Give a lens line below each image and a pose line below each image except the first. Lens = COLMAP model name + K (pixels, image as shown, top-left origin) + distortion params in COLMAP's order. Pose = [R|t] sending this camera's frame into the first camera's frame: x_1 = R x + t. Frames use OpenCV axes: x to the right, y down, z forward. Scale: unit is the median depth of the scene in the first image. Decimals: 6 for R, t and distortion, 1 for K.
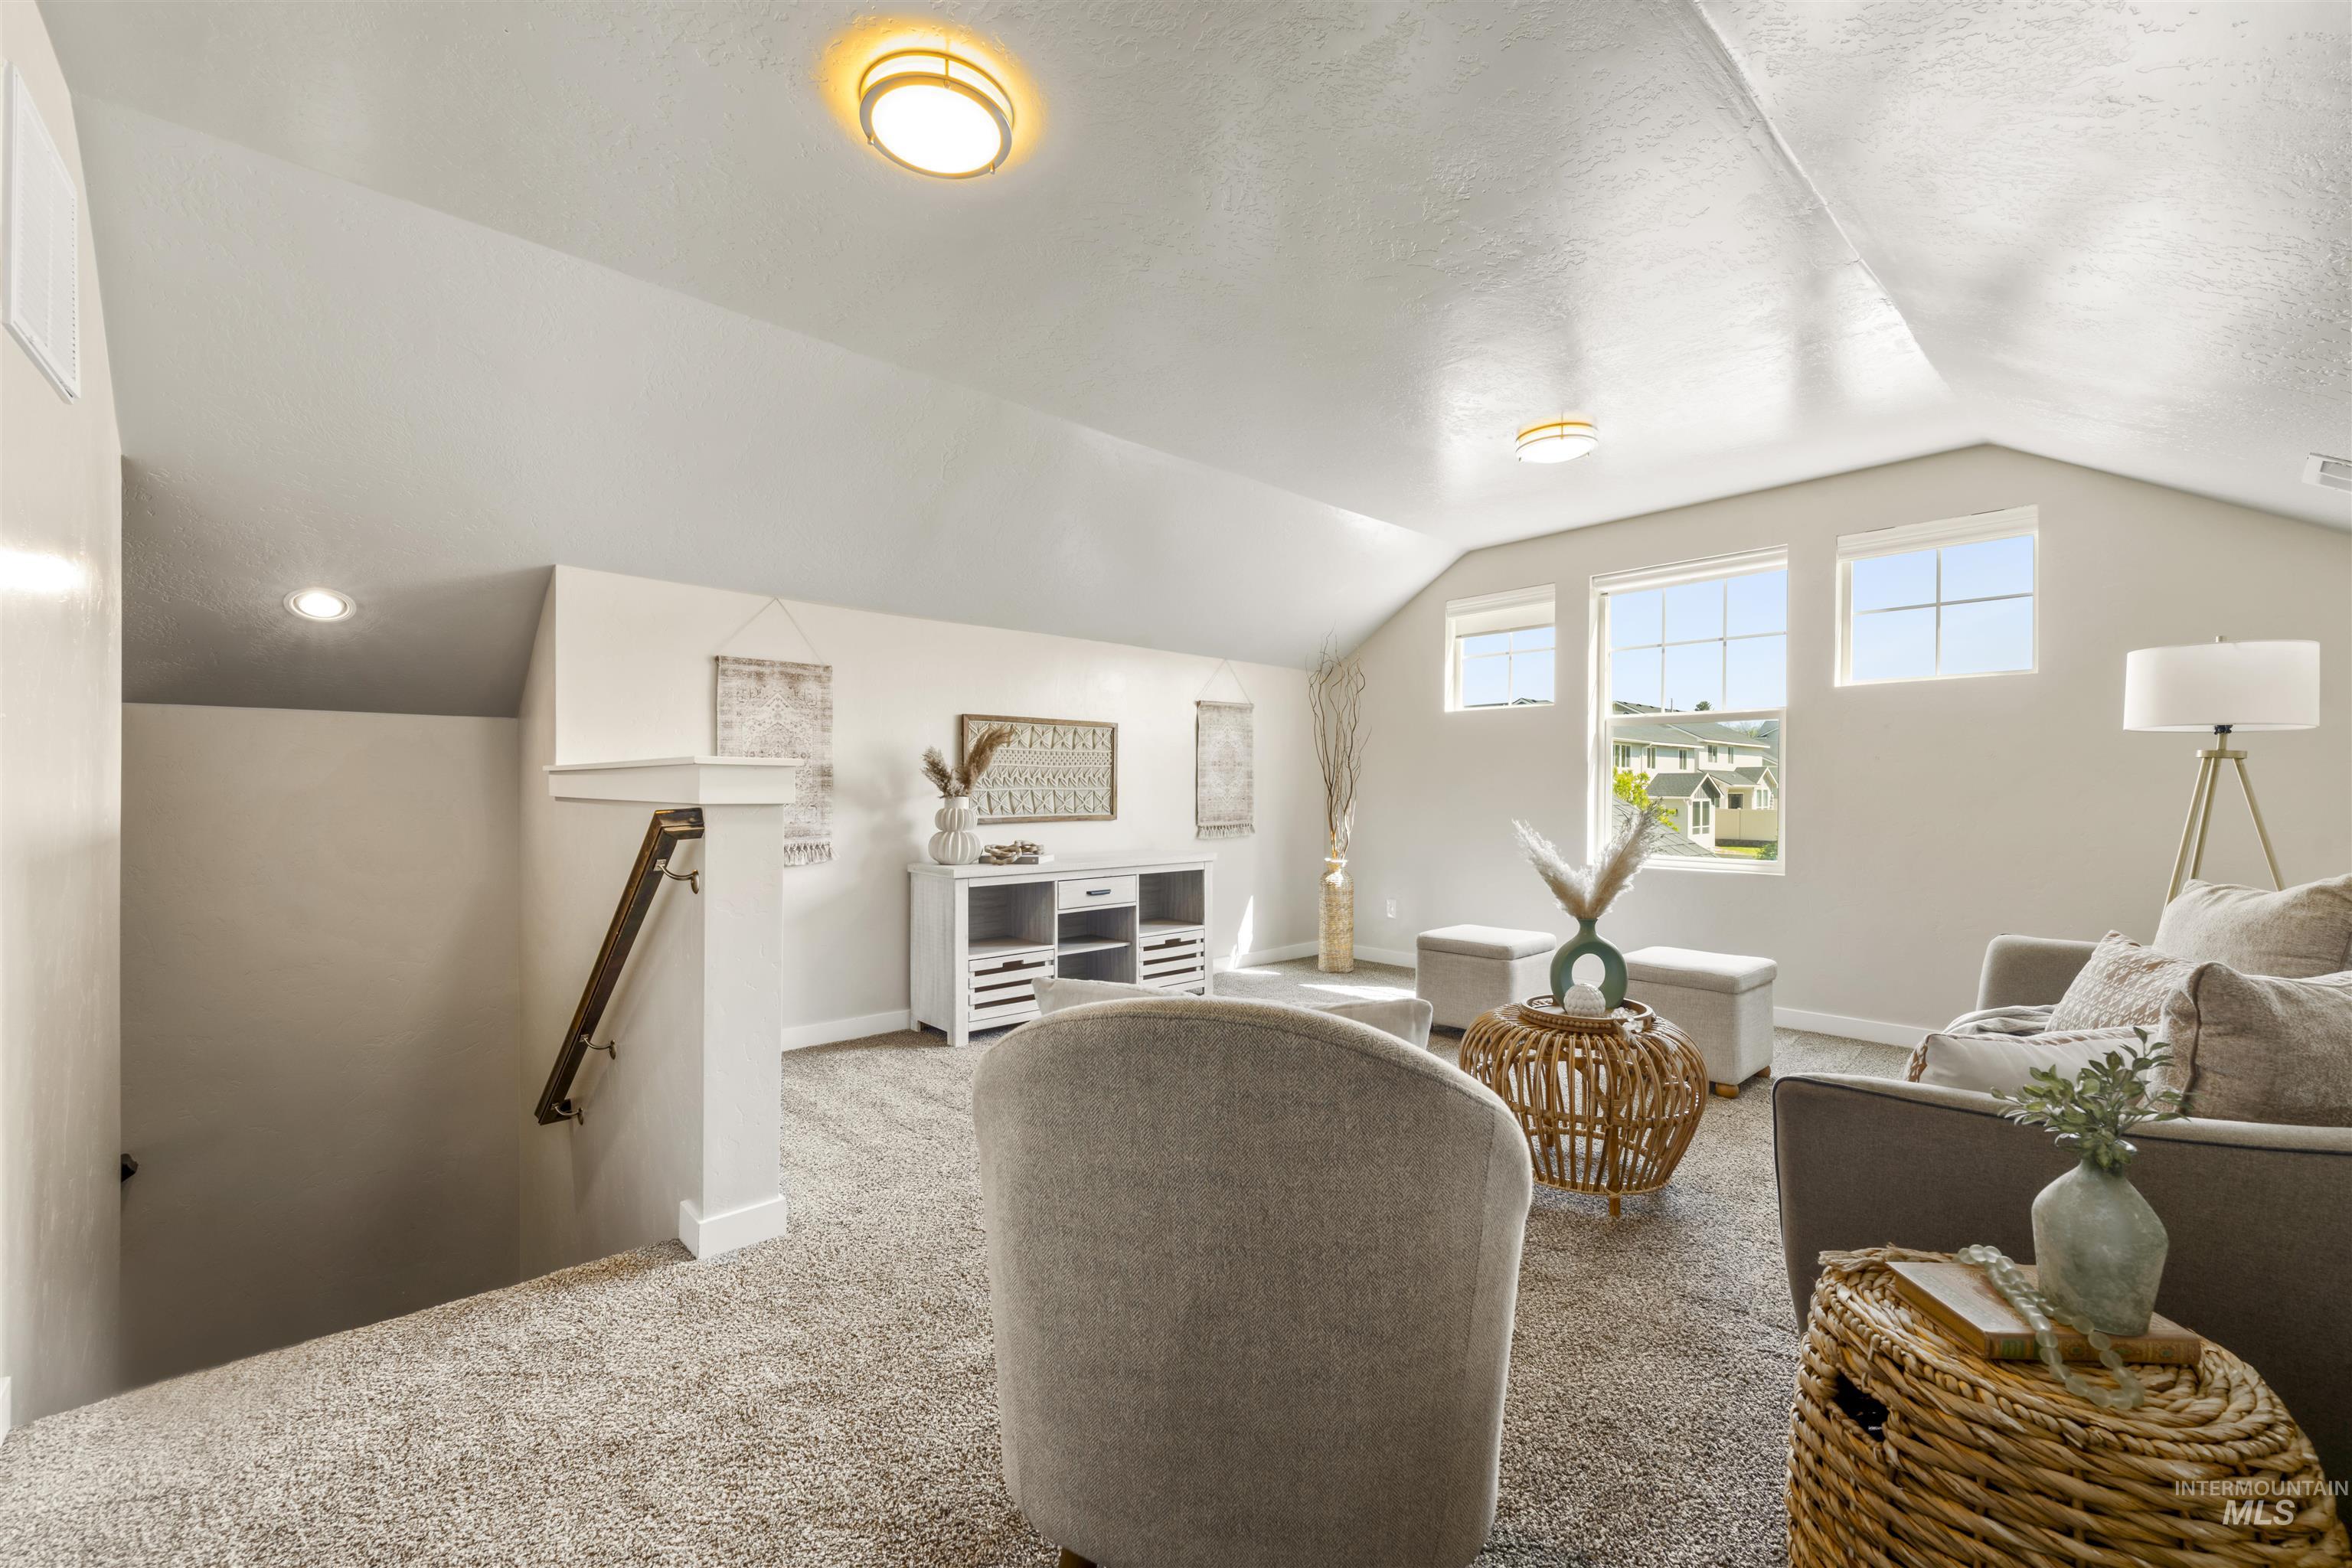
lens RADIAL K [[950.8, 0, 1169.6], [0, 950.8, 783.3], [0, 0, 1]] dist [-0.001364, 0.000030]
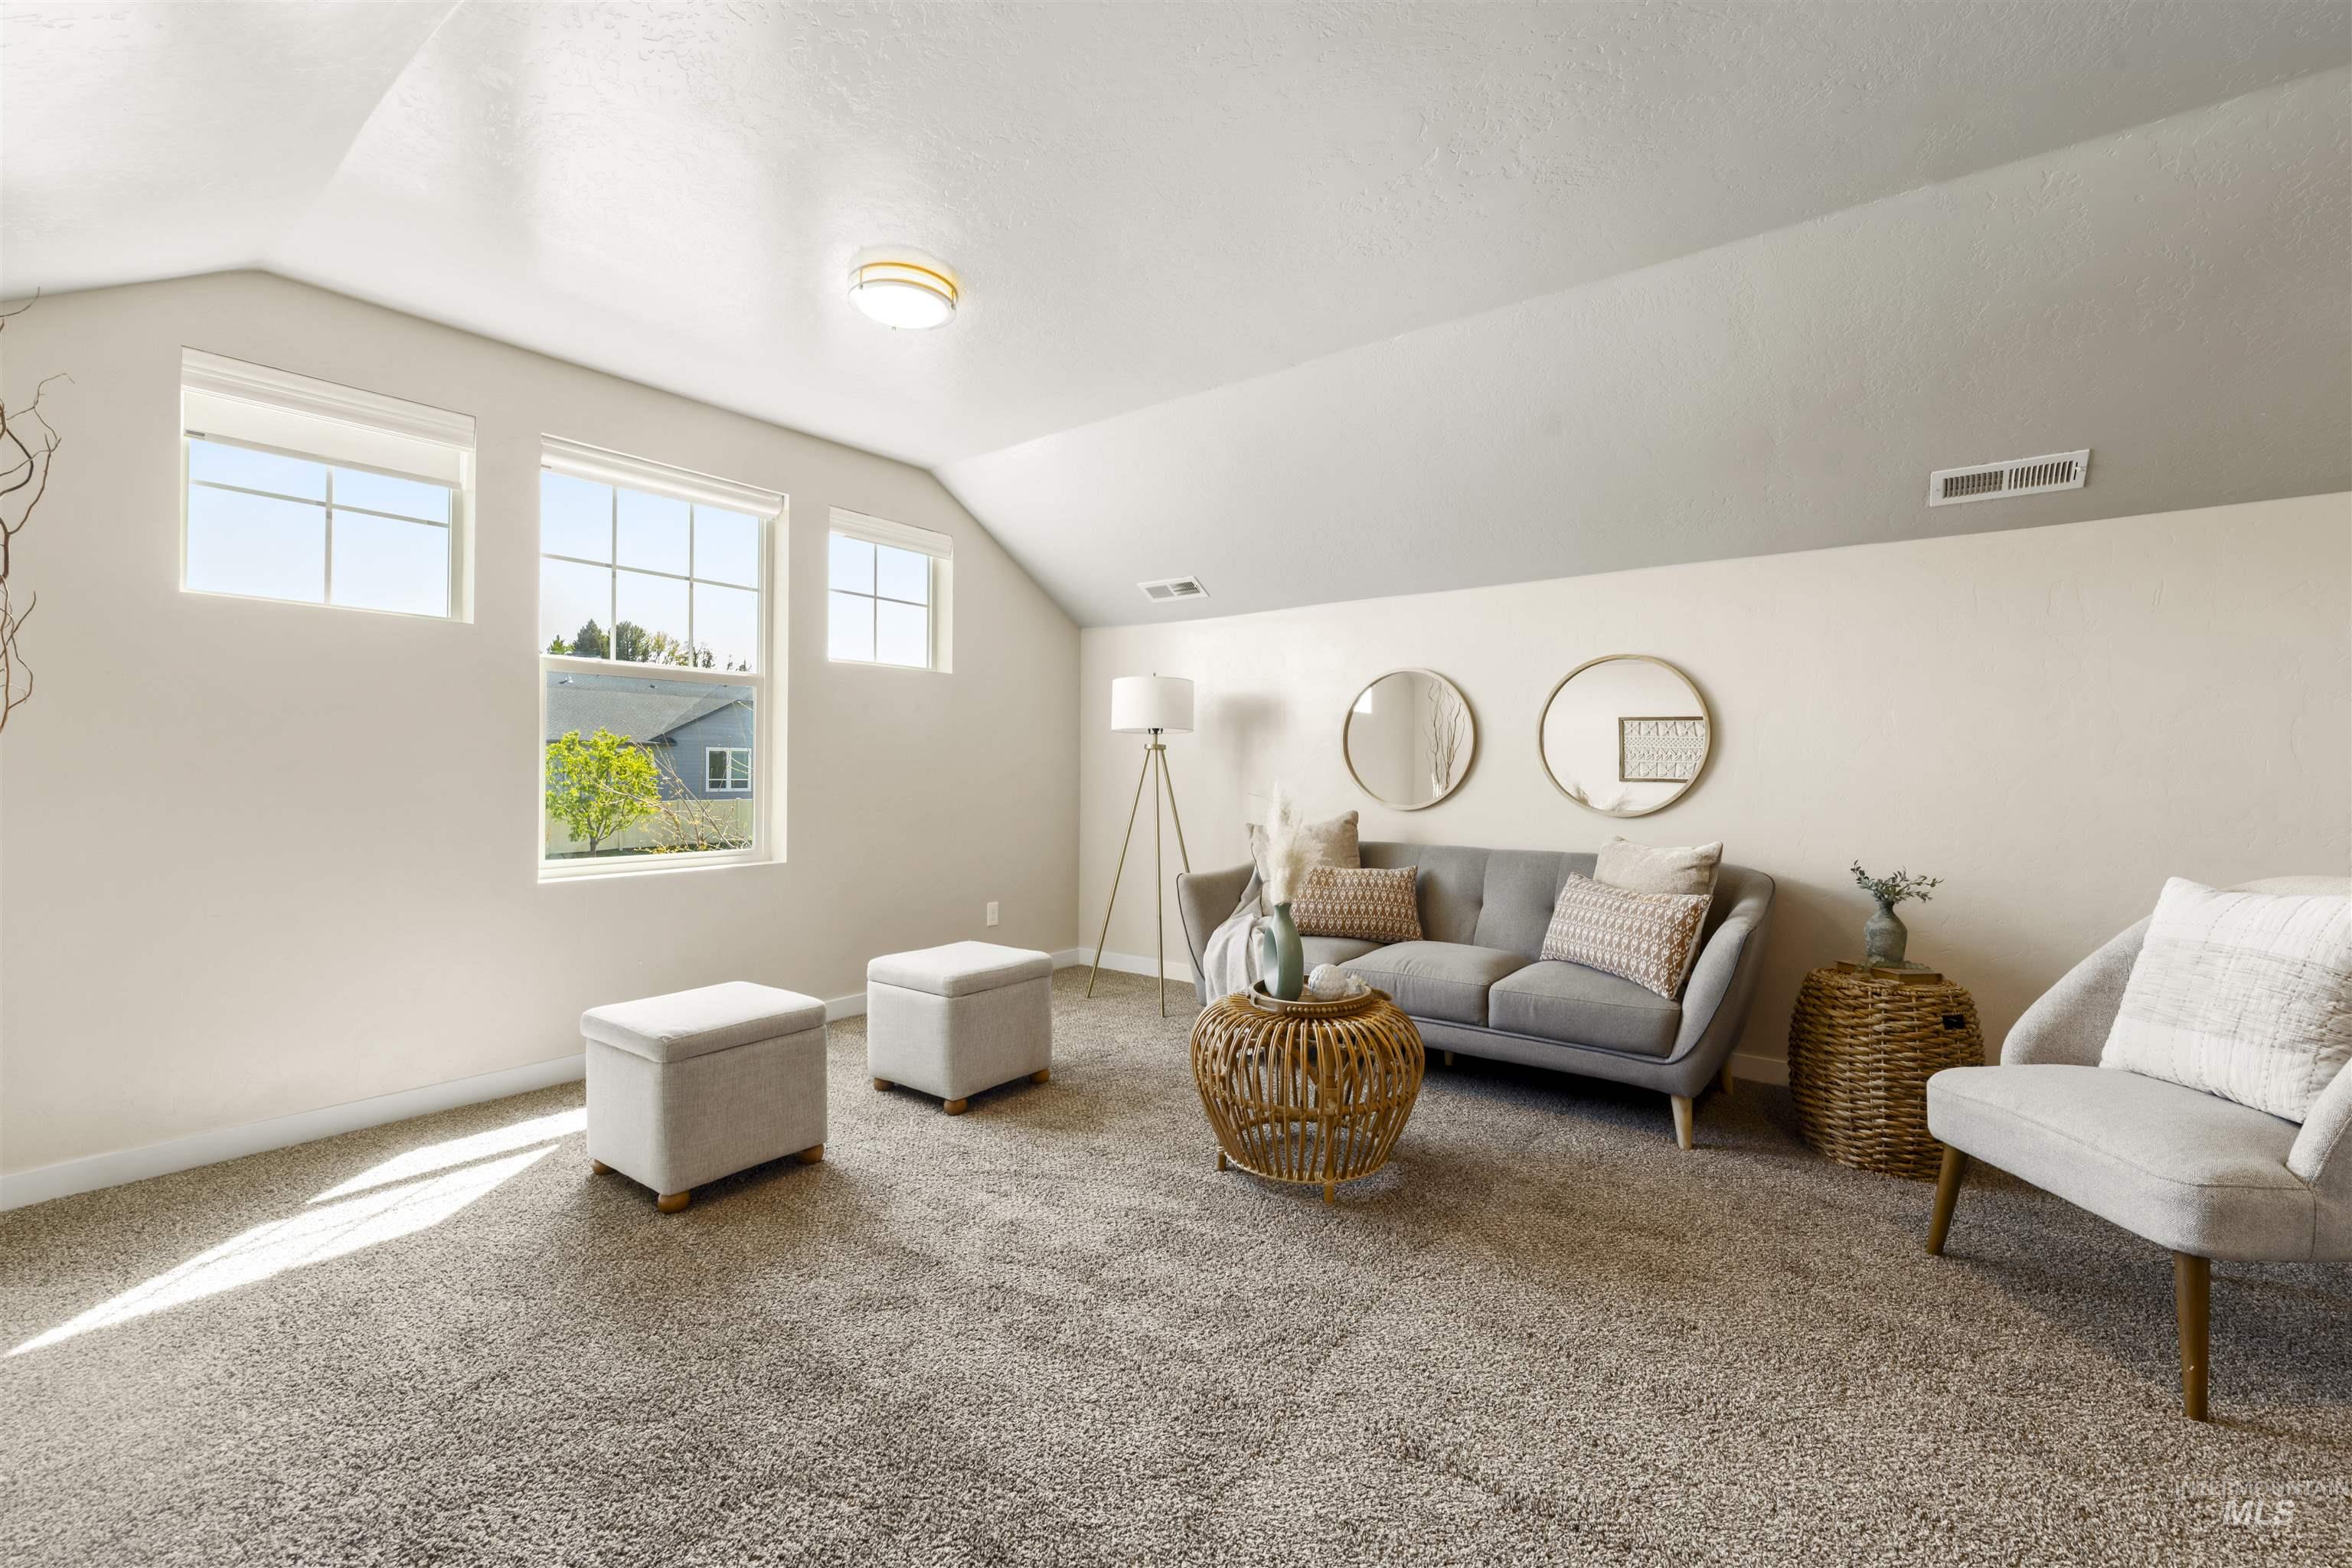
lens RADIAL K [[950.8, 0, 1169.6], [0, 950.8, 783.3], [0, 0, 1]] dist [-0.001364, 0.000030]
pose [[-0.172915, -0.018755, 0.984758, -0.326877], [-0.012200, 0.999783, 0.016899, 0.003003], [-0.984861, -0.009092, -0.173106, 0.845856]]
